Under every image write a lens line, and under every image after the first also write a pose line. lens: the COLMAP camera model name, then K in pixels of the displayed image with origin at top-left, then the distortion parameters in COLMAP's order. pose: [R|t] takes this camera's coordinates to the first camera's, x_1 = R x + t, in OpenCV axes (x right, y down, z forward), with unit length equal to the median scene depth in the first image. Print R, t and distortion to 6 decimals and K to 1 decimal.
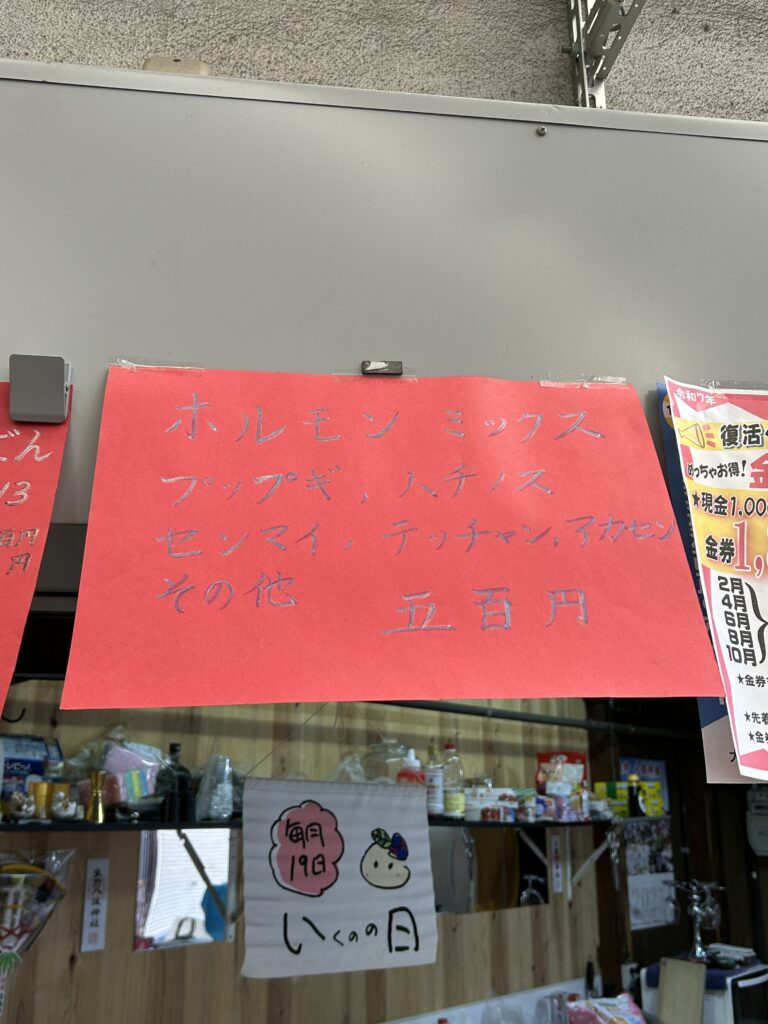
lens RADIAL K [[1012.2, 0, 384.0], [0, 1012.2, 512.0], [0, 0, 1]] dist [0.032189, -0.018638]
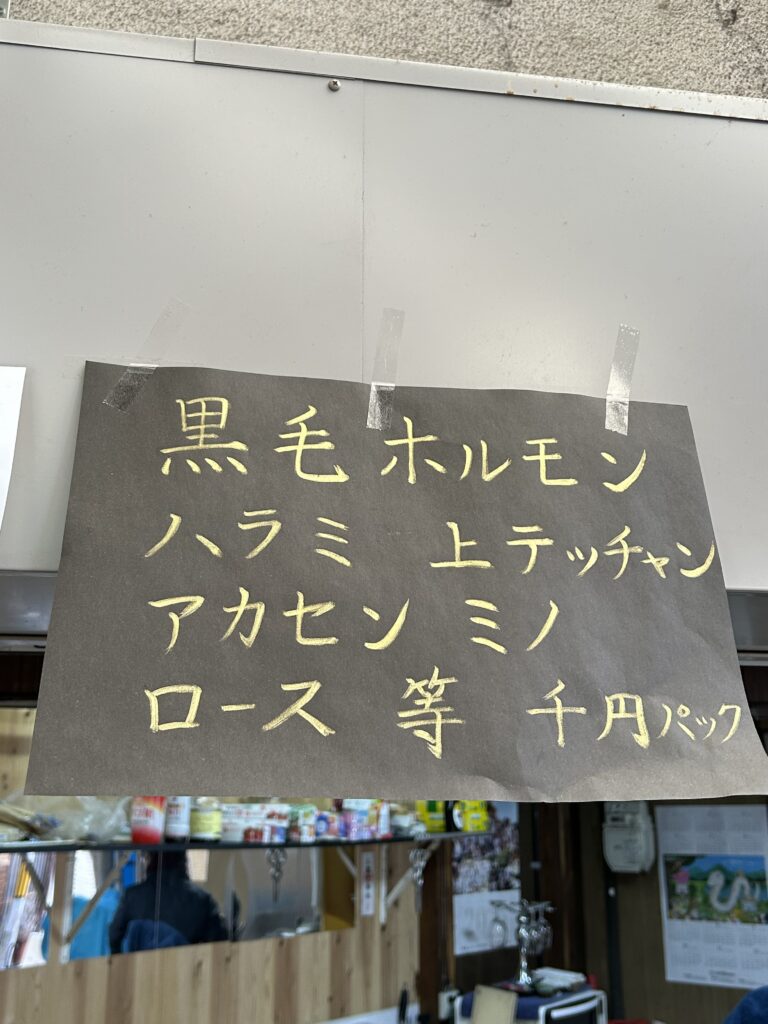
lens RADIAL K [[1054.6, 0, 384.0], [0, 1054.6, 512.0], [0, 0, 1]] dist [0.129371, -0.262672]
pose [[0.999638, 0.007274, 0.025905, 0.157434], [-0.007625, 0.999880, 0.013479, -0.002872], [-0.025804, -0.013672, 0.999574, 0.040392]]
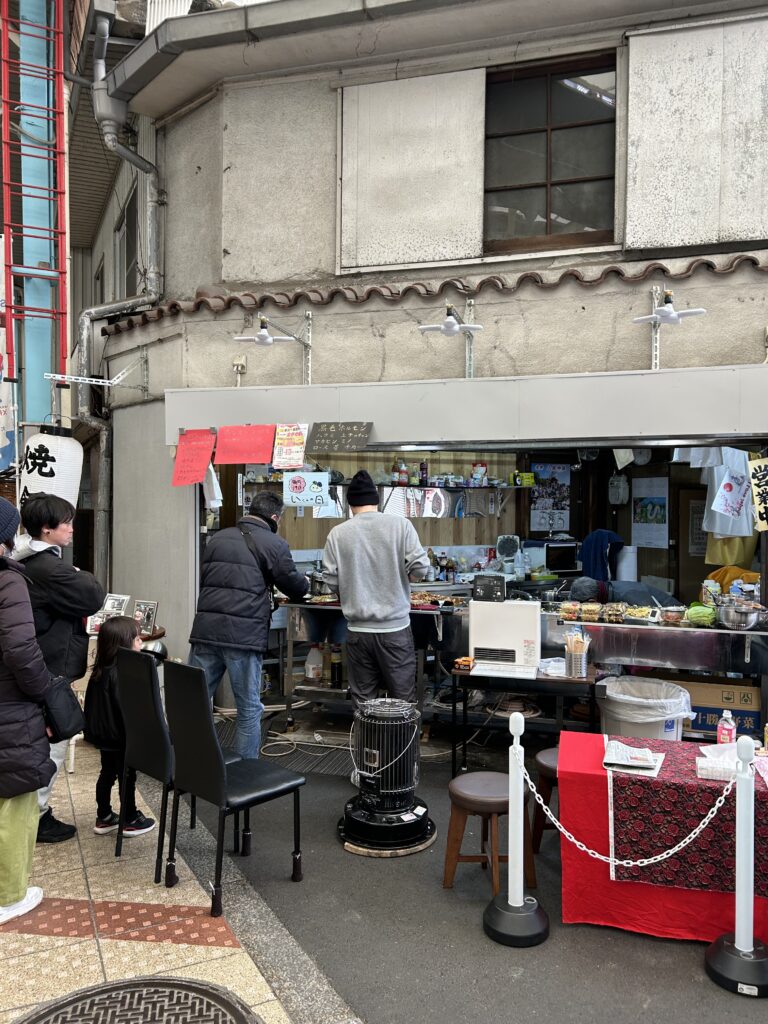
lens RADIAL K [[784.0, 0, 384.0], [0, 784.0, 512.0], [0, 0, 1]] dist [-0.002641, -0.000120]
pose [[0.916867, 0.010310, -0.399059, 0.728752], [0.107981, 0.955994, 0.272793, -0.219594], [0.384311, -0.293206, 0.875406, -0.899400]]
